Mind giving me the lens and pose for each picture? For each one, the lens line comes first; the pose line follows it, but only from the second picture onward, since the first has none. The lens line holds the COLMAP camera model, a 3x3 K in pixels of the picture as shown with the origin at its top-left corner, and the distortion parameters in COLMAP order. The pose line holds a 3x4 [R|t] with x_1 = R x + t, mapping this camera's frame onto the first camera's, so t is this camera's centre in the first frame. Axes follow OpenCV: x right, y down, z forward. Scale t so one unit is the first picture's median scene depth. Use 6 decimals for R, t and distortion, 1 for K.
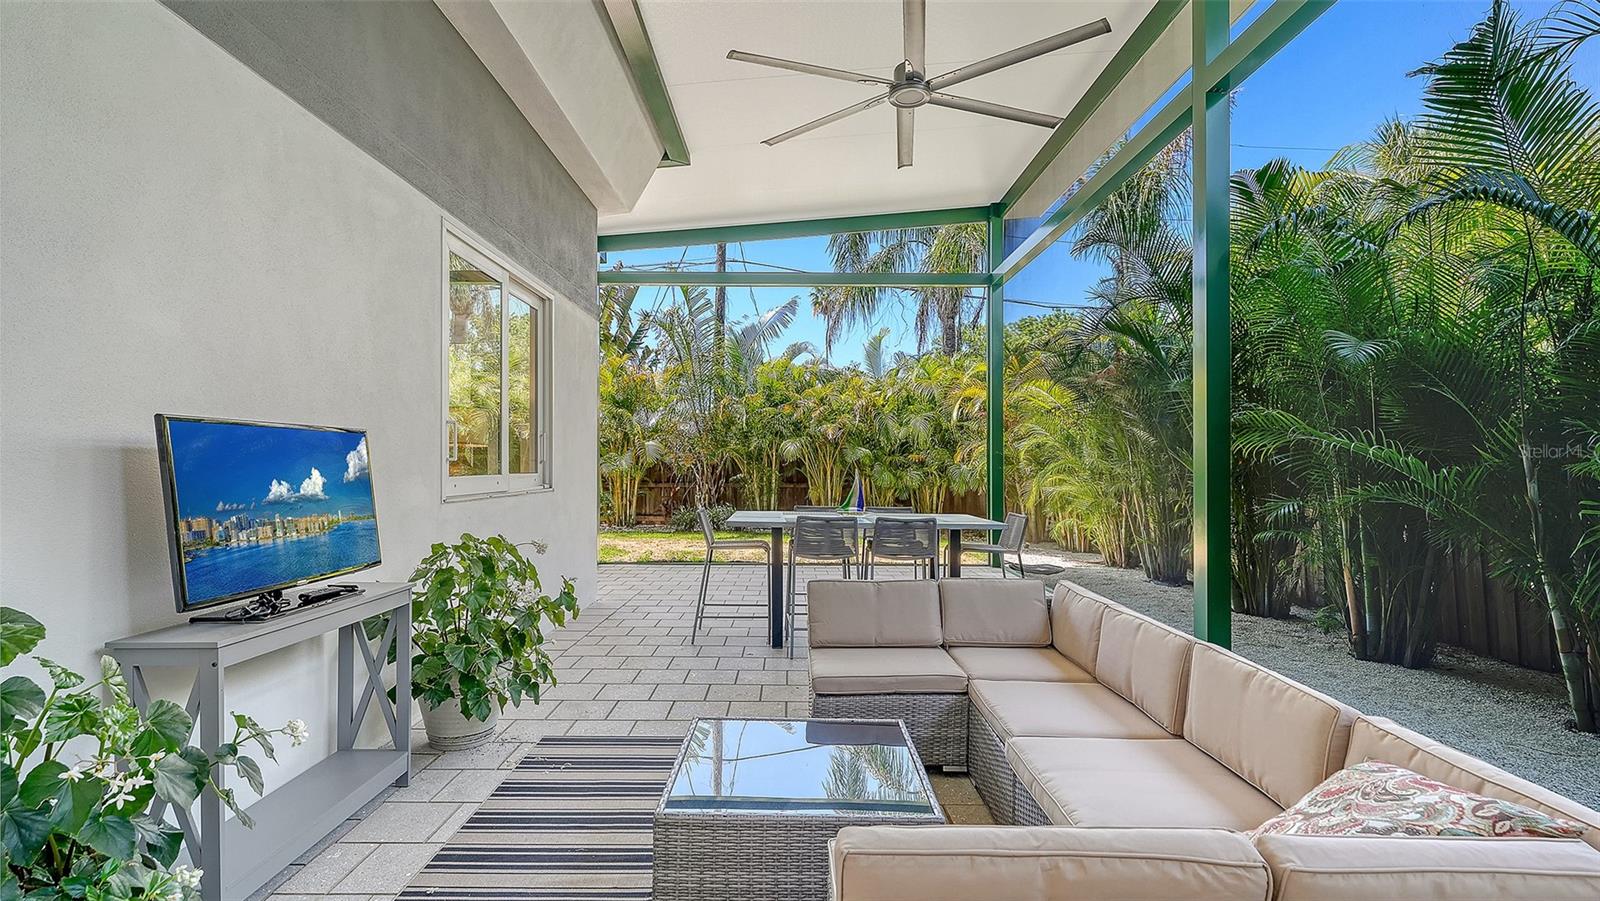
lens RADIAL K [[729.5, 0, 800.7], [0, 729.5, 469.2], [0, 0, 1]] dist [-0.000541, 0.000049]
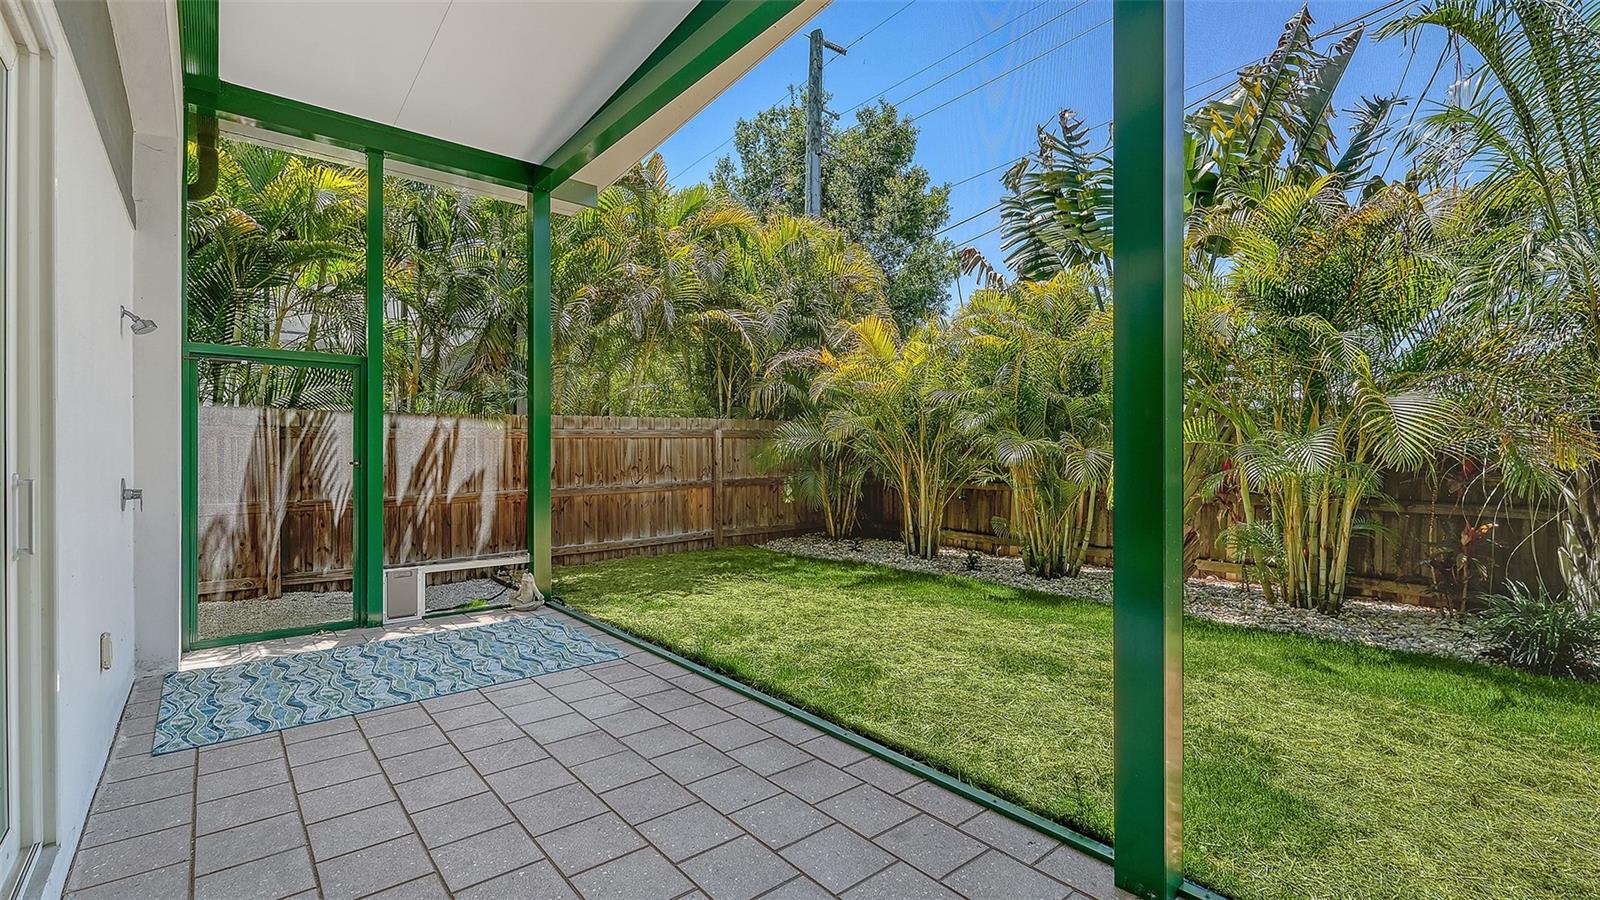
lens RADIAL K [[691.6, 0, 796.8], [0, 691.6, 454.3], [0, 0, 1]] dist [0.000060, -0.000245]
pose [[0.635066, 0.001132, -0.772457, -0.137392], [-0.003128, 0.999994, -0.001106, -0.008787], [0.772452, 0.003119, 0.635066, 0.579730]]
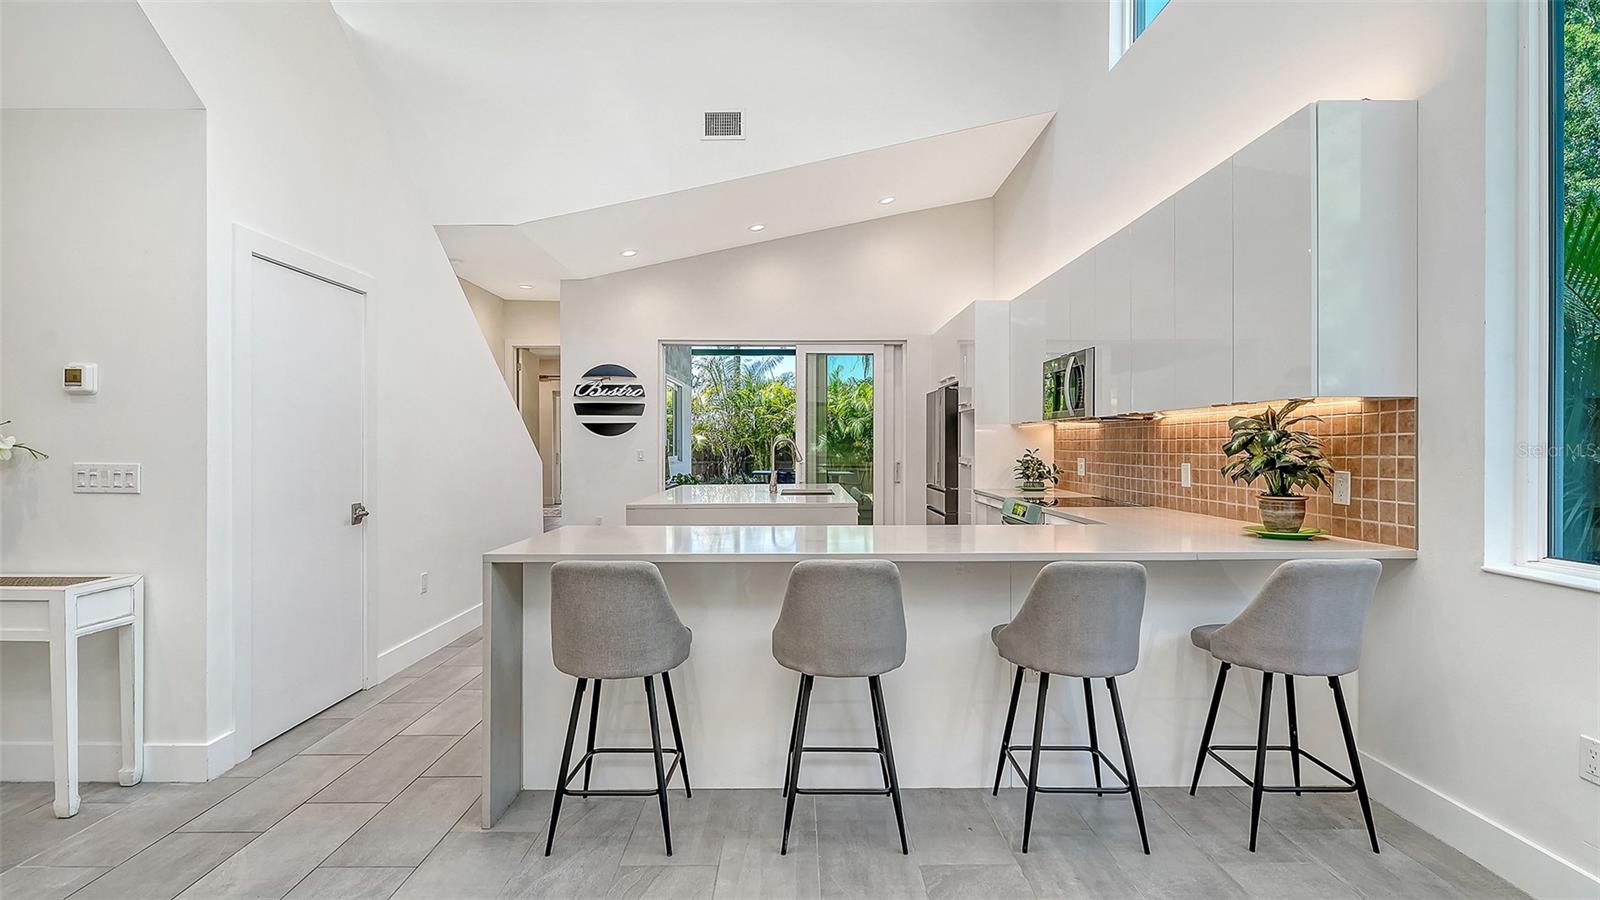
lens RADIAL K [[737.8, 0, 800.0], [0, 737.8, 450.0], [0, 0, 1]] dist [-0.000036, -0.000014]
pose [[0.999982, -0.005199, -0.003045, 0.034283], [0.005207, 0.999983, 0.002661, -0.008815], [0.003031, -0.002677, 0.999992, -0.710295]]
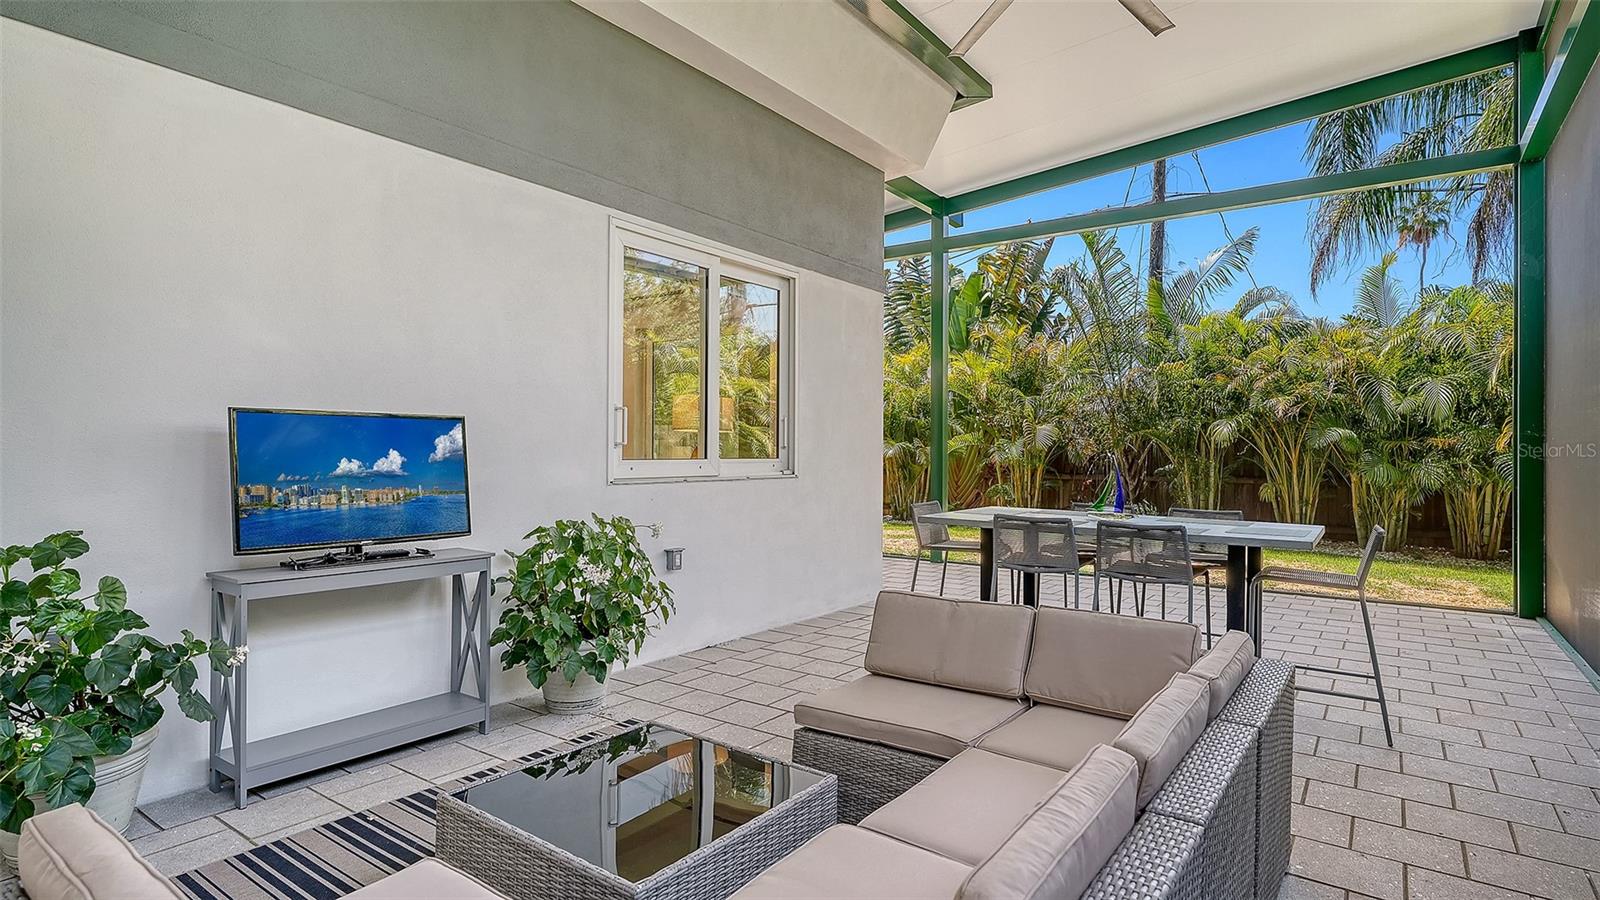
lens RADIAL K [[824.3, 0, 805.8], [0, 824.3, 453.9], [0, 0, 1]] dist [-0.009143, 0.000103]
pose [[0.806448, 0.001676, -0.591303, 0.139174], [-0.005774, 0.999971, -0.005040, 0.001865], [0.591277, 0.007479, 0.806434, 0.061780]]
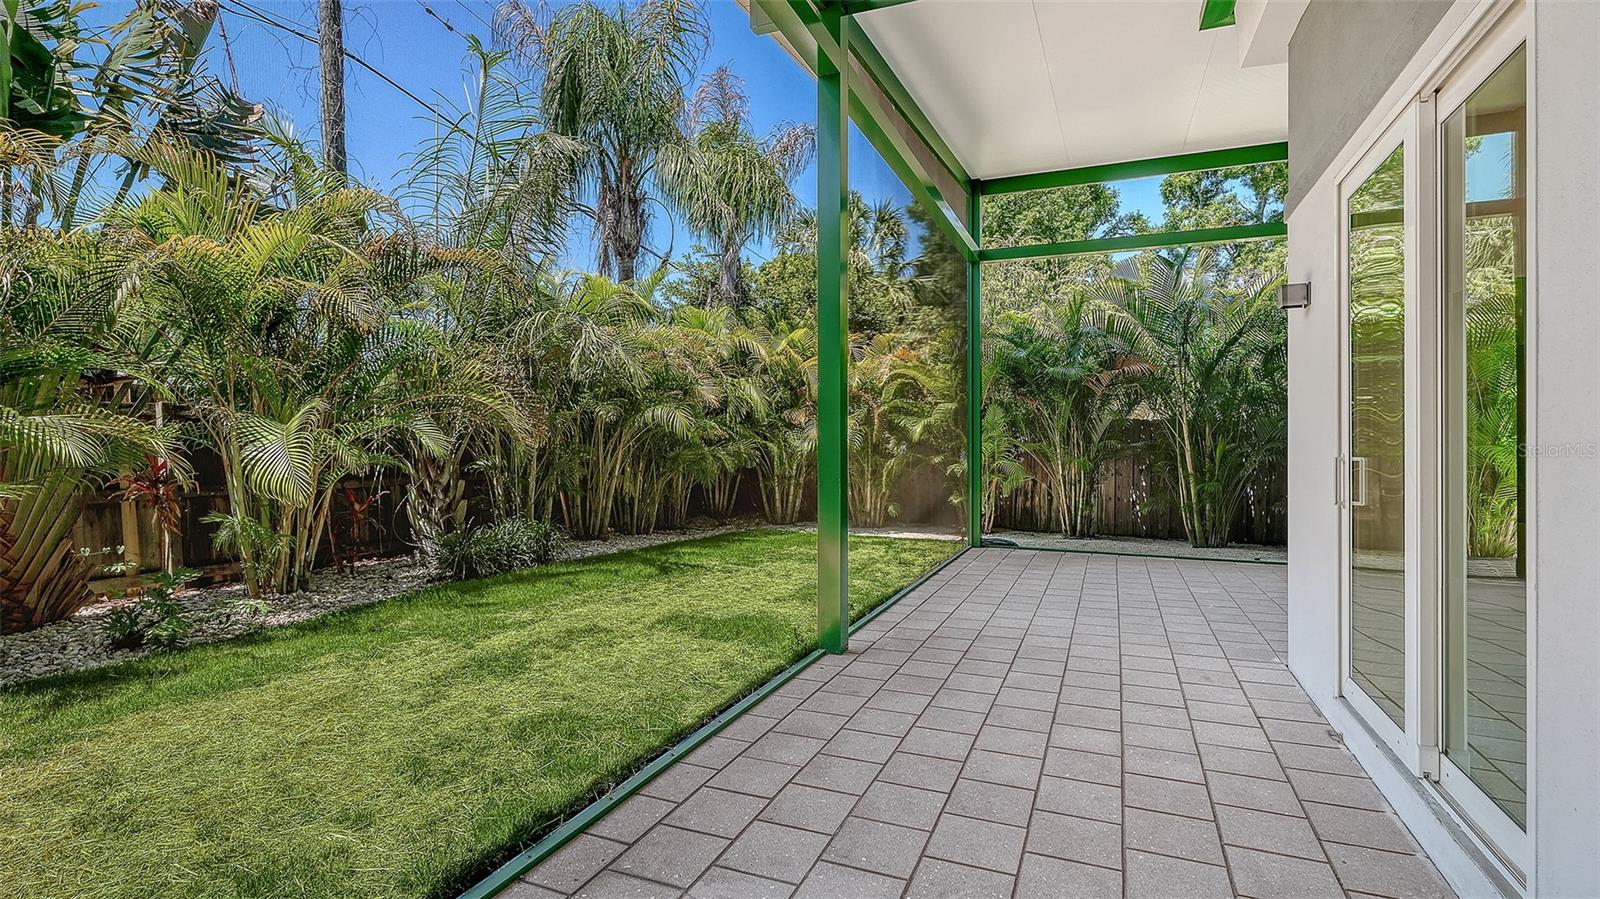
lens RADIAL K [[761.6, 0, 800.0], [0, 761.6, 449.5], [0, 0, 1]] dist [-0.002499, -0.000435]
pose [[0.396299, -0.014987, 0.917999, -0.590608], [0.003962, 0.999885, 0.014614, -0.008782], [-0.918113, -0.002154, 0.396313, 0.622173]]
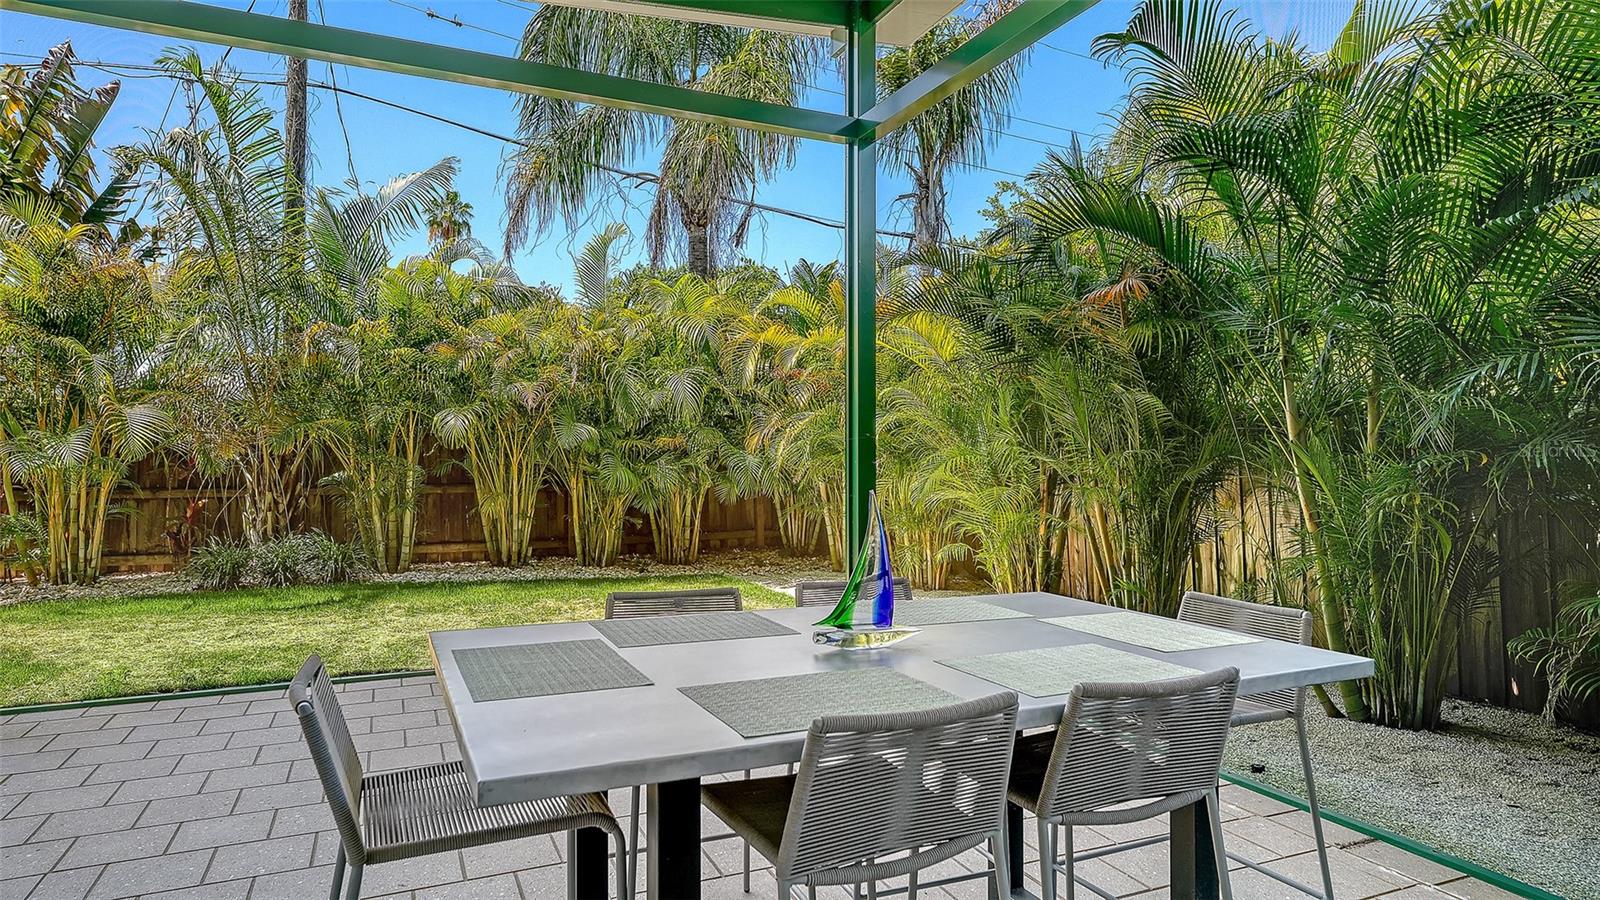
lens RADIAL K [[903.4, 0, 792.7], [0, 903.4, 445.0], [0, 0, 1]] dist [0.004728, 0.002421]
pose [[0.917394, 0.000939, 0.397980, -0.047857], [0.002727, 0.999959, -0.008644, -0.007065], [-0.397972, 0.009015, 0.917353, 0.286673]]
